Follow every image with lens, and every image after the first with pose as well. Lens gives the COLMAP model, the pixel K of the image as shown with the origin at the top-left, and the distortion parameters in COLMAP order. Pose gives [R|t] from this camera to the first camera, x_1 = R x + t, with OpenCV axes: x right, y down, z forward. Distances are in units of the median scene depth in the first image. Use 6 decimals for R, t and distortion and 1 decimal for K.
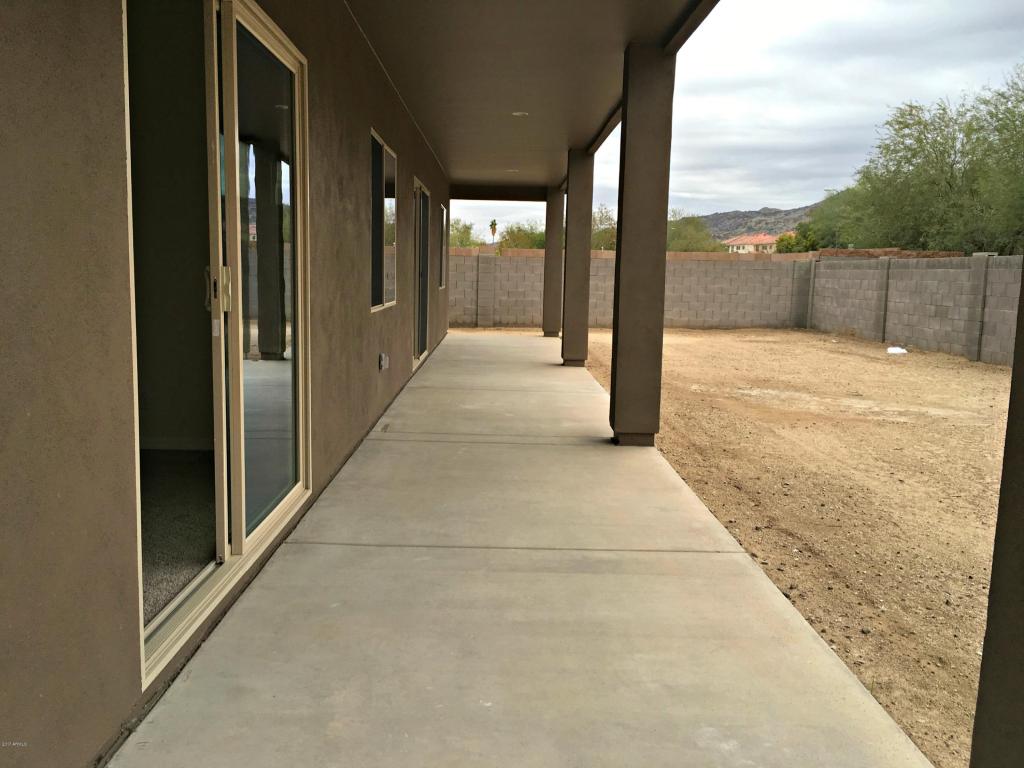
lens RADIAL K [[865.4, 0, 509.6], [0, 865.4, 386.2], [0, 0, 1]] dist [0.035553, -0.023136]
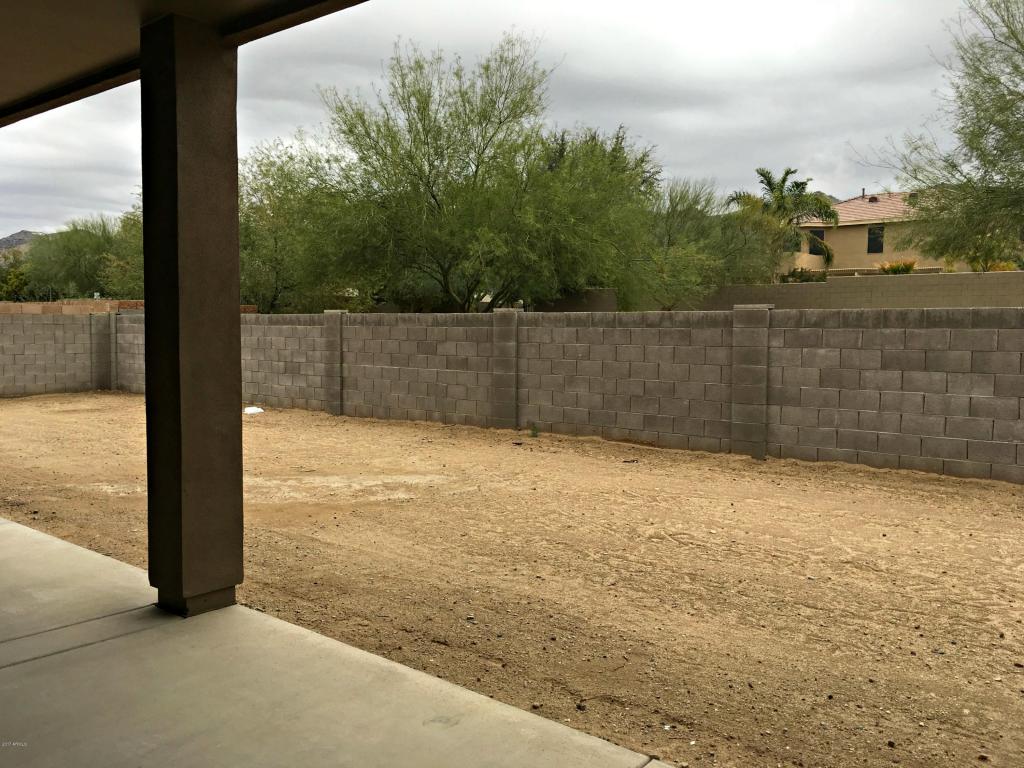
lens RADIAL K [[865.4, 0, 514.5], [0, 865.4, 381.3], [0, 0, 1]] dist [0.035553, -0.023136]
pose [[0.653356, -0.062083, 0.754501, -0.094449], [0.106251, 0.994287, -0.010194, -0.035646], [-0.749558, 0.086827, 0.656220, 0.172863]]
